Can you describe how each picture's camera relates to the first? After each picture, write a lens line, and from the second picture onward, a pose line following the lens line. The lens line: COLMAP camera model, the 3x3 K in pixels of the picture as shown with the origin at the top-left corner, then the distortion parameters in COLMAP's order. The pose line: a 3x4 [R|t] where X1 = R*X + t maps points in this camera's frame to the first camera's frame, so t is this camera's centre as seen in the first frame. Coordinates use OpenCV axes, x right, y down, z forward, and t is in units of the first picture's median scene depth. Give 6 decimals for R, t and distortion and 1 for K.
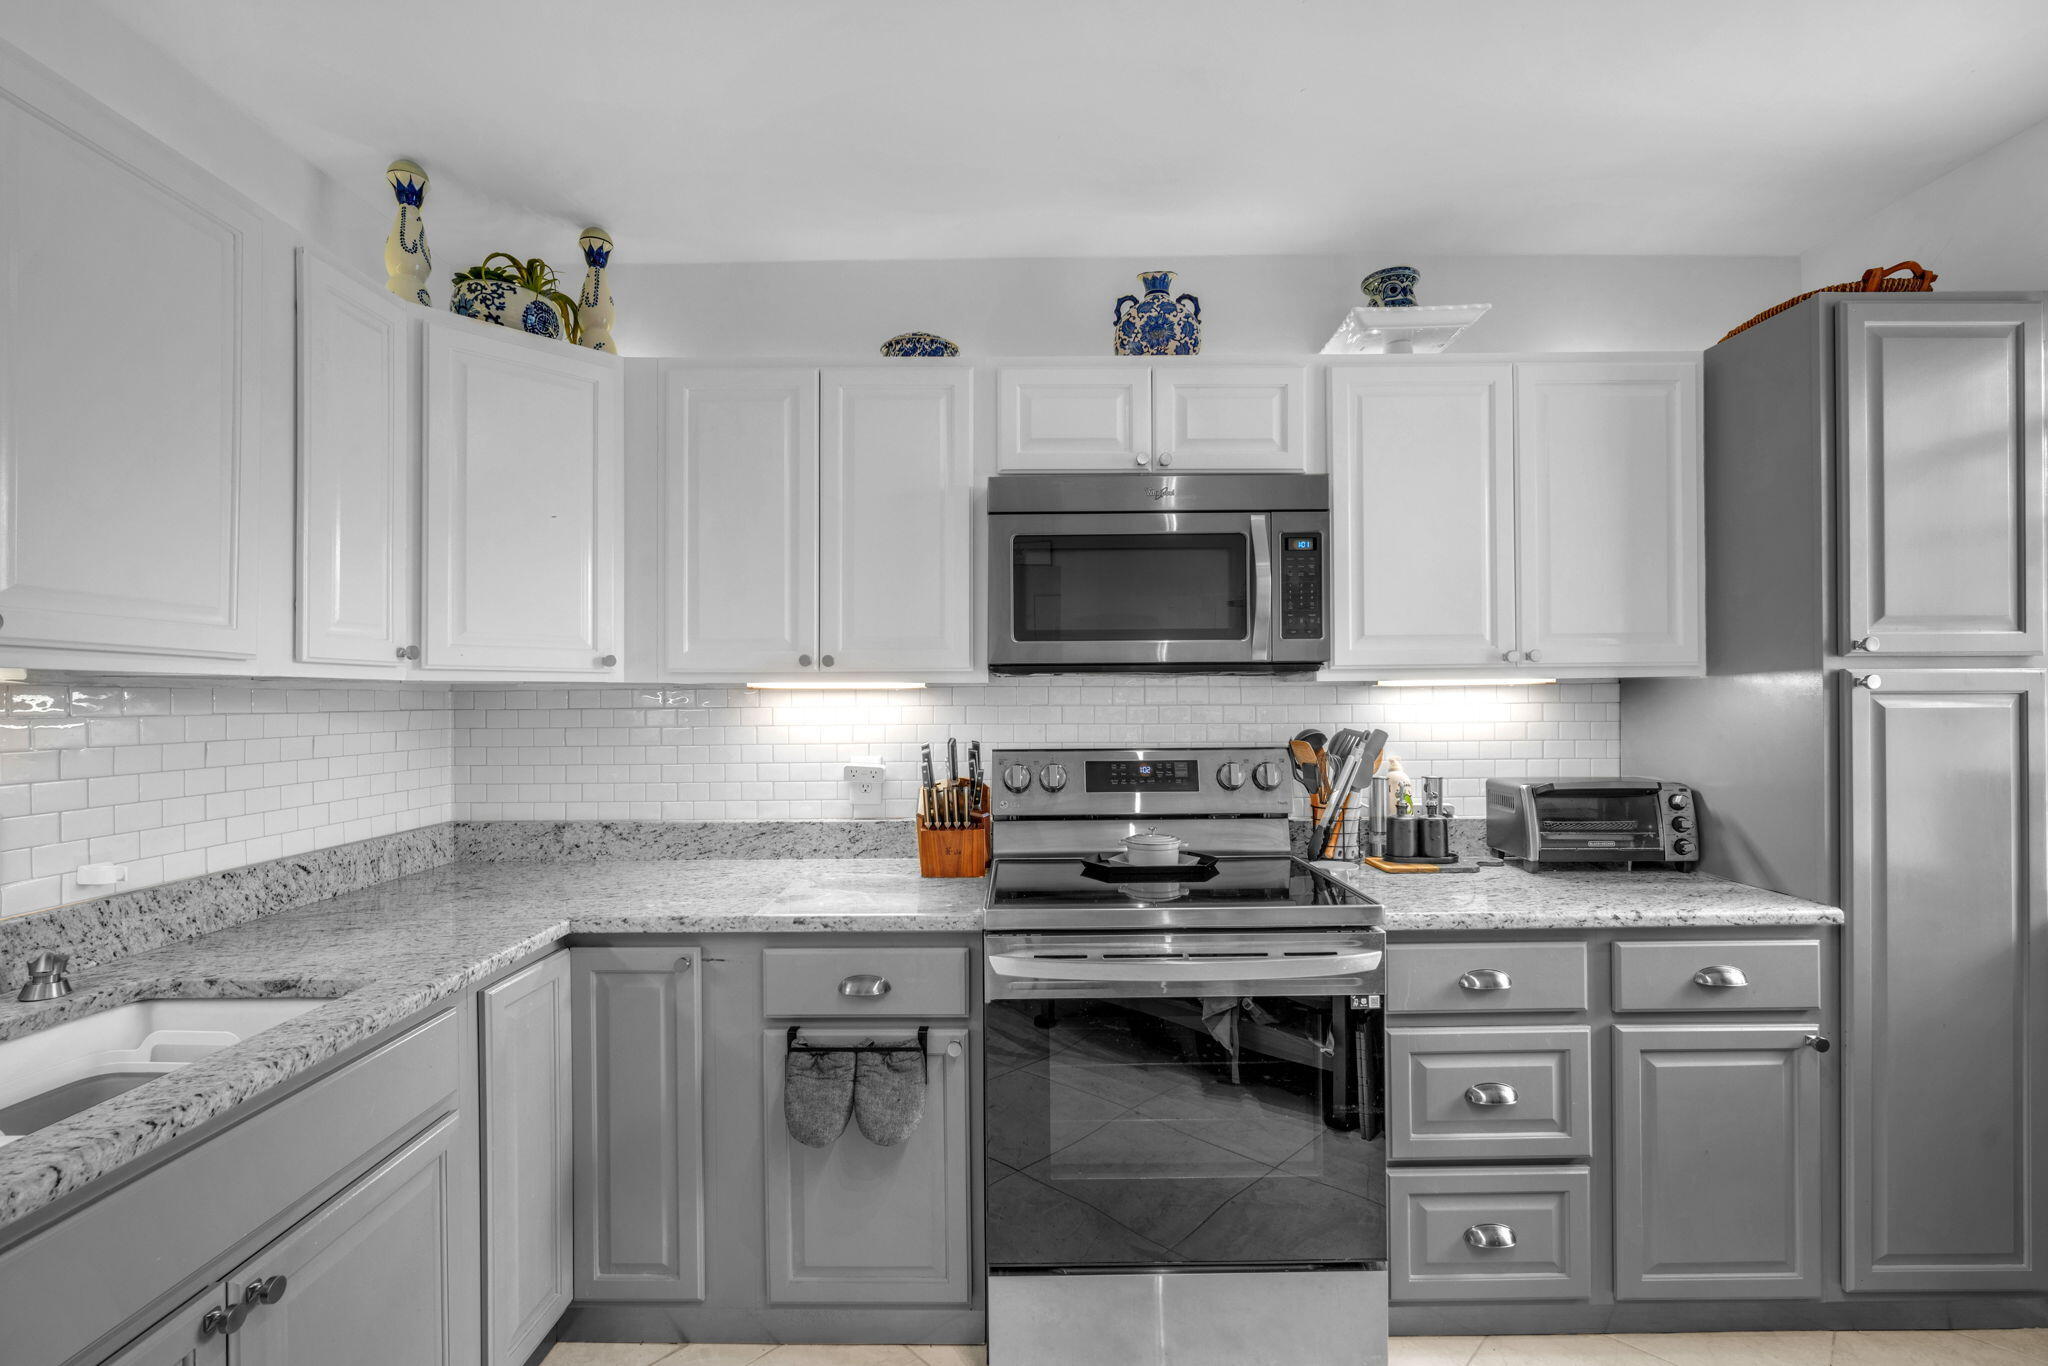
lens RADIAL K [[901.4, 0, 1022.2], [0, 901.4, 694.7], [0, 0, 1]] dist [-0.011104, 0.001244]
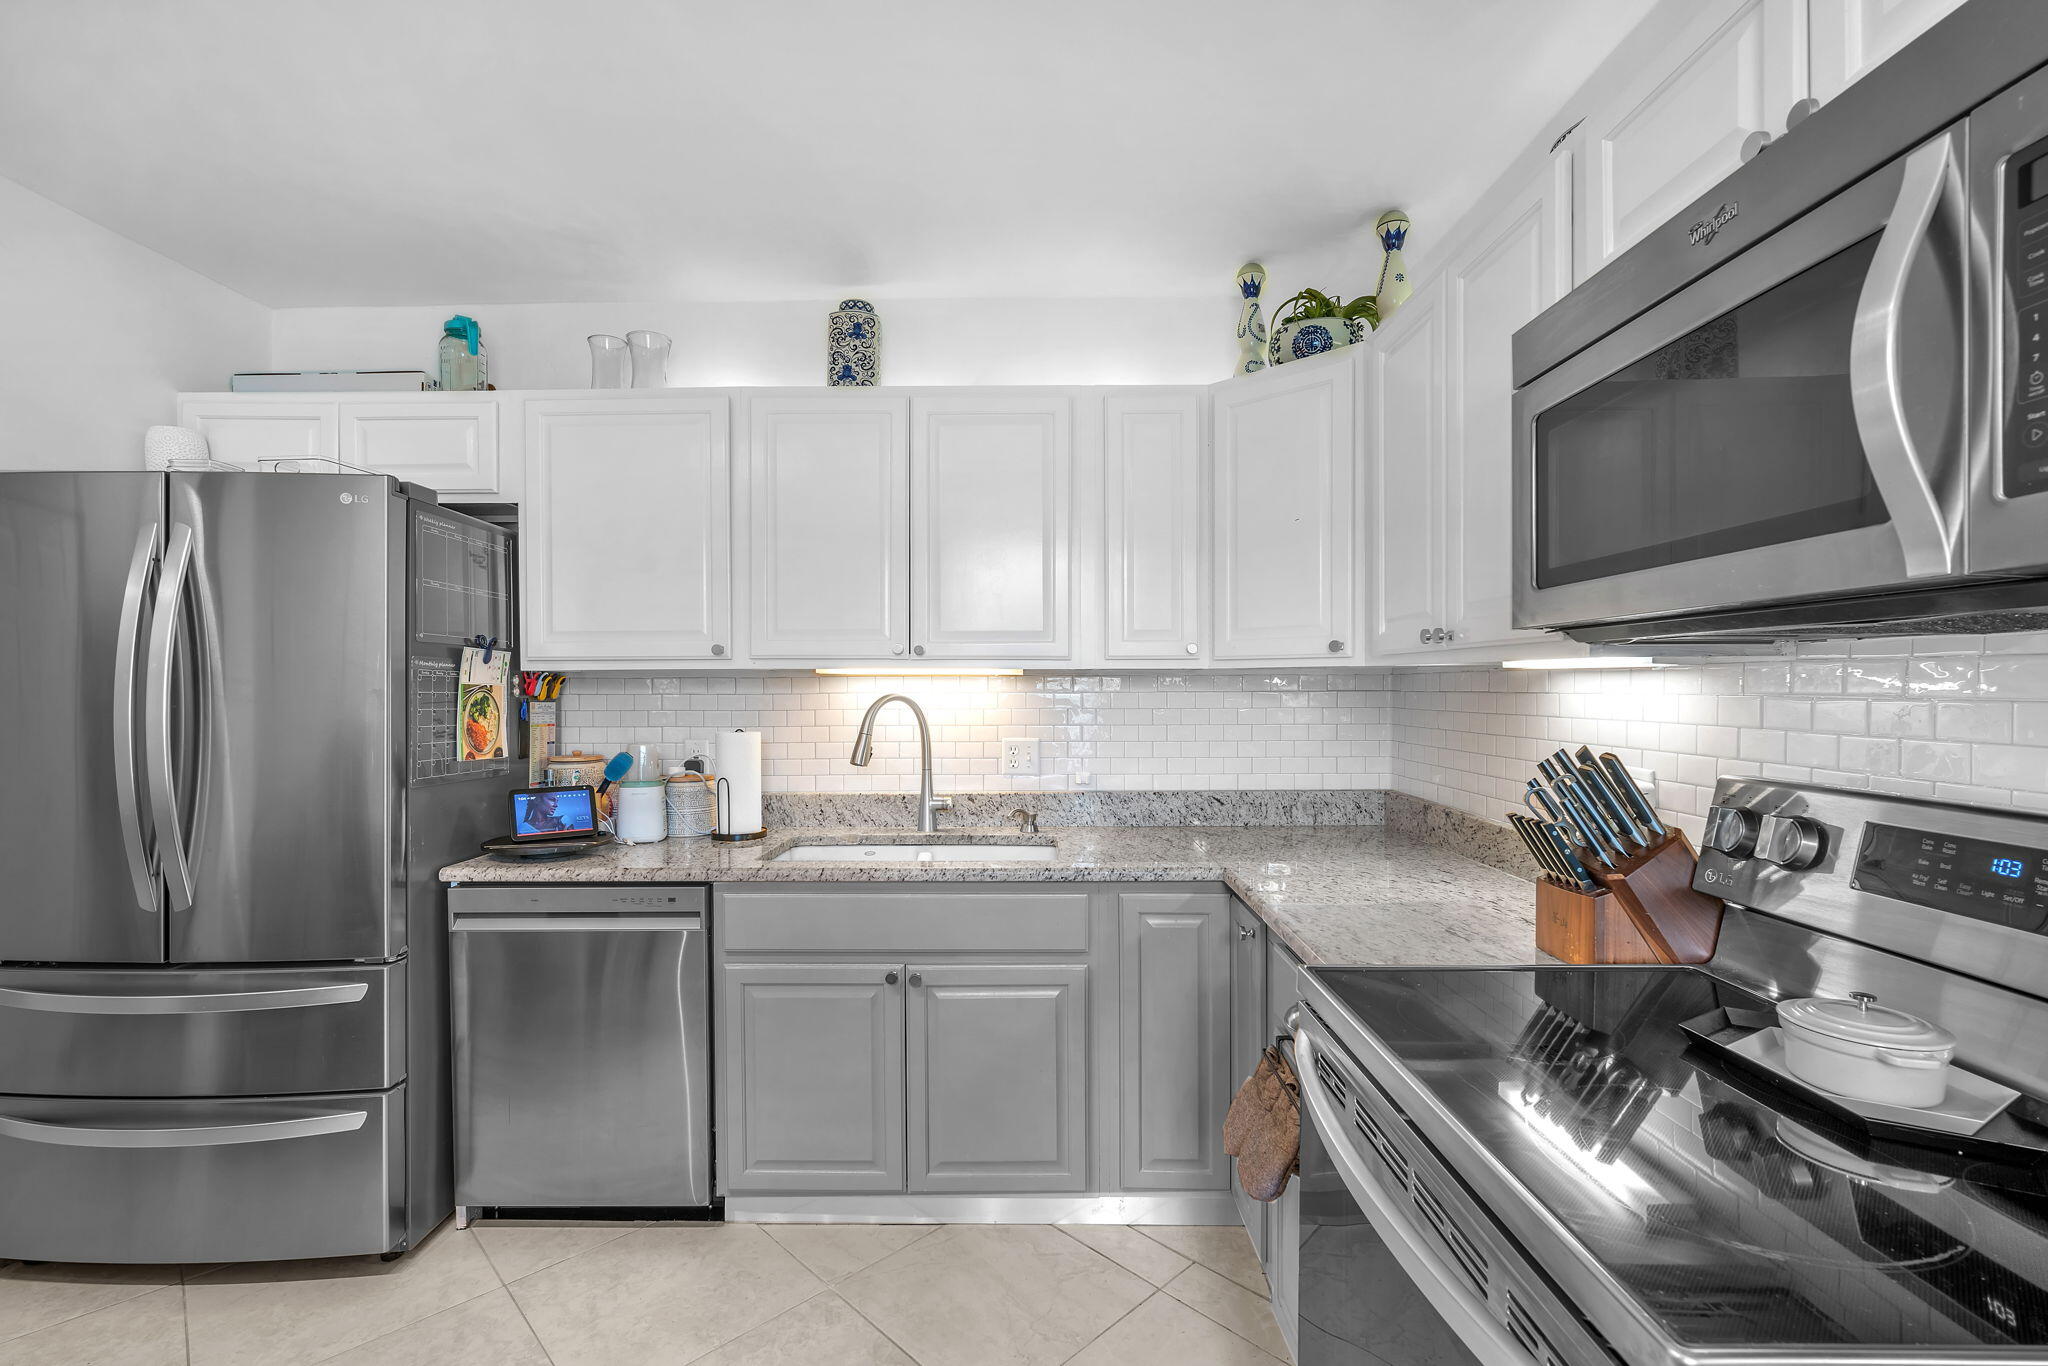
lens RADIAL K [[901.4, 0, 1033.5], [0, 901.4, 696.4], [0, 0, 1]] dist [-0.011104, 0.001244]
pose [[-0.021050, 0.015870, -0.999652, 0.593475], [0.007252, 0.999850, 0.015721, 0.002342], [0.999752, -0.006918, -0.021162, 0.676946]]
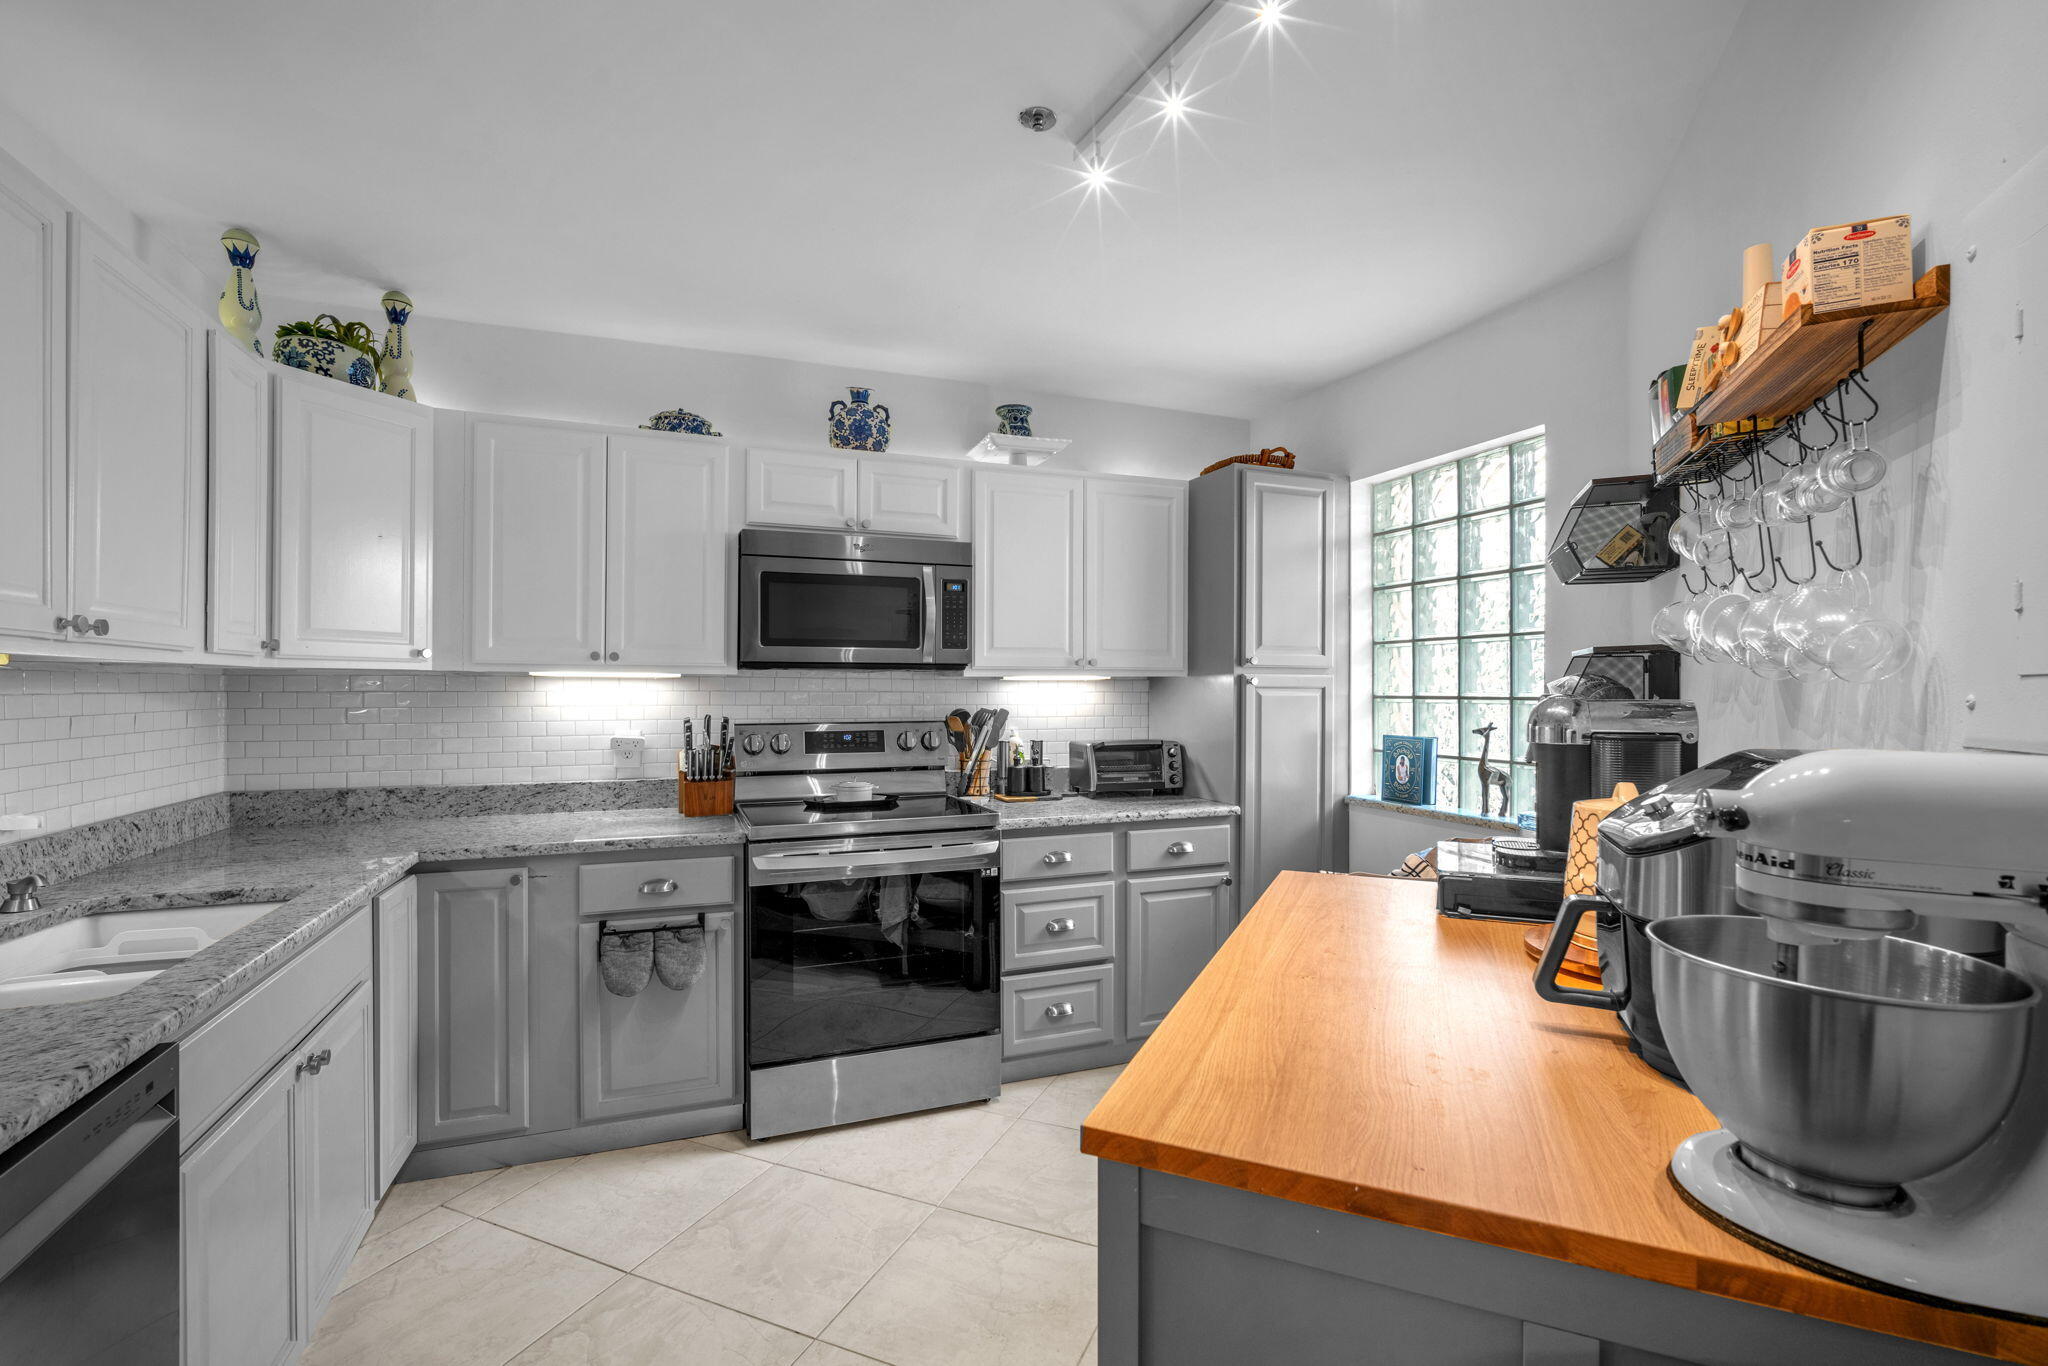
lens RADIAL K [[901.4, 0, 1022.6], [0, 901.4, 685.4], [0, 0, 1]] dist [-0.011104, 0.001244]
pose [[0.930301, 0.009182, 0.366681, -0.142684], [-0.009643, 0.999953, -0.000575, -0.000114], [-0.366669, -0.003001, 0.930347, -0.467081]]
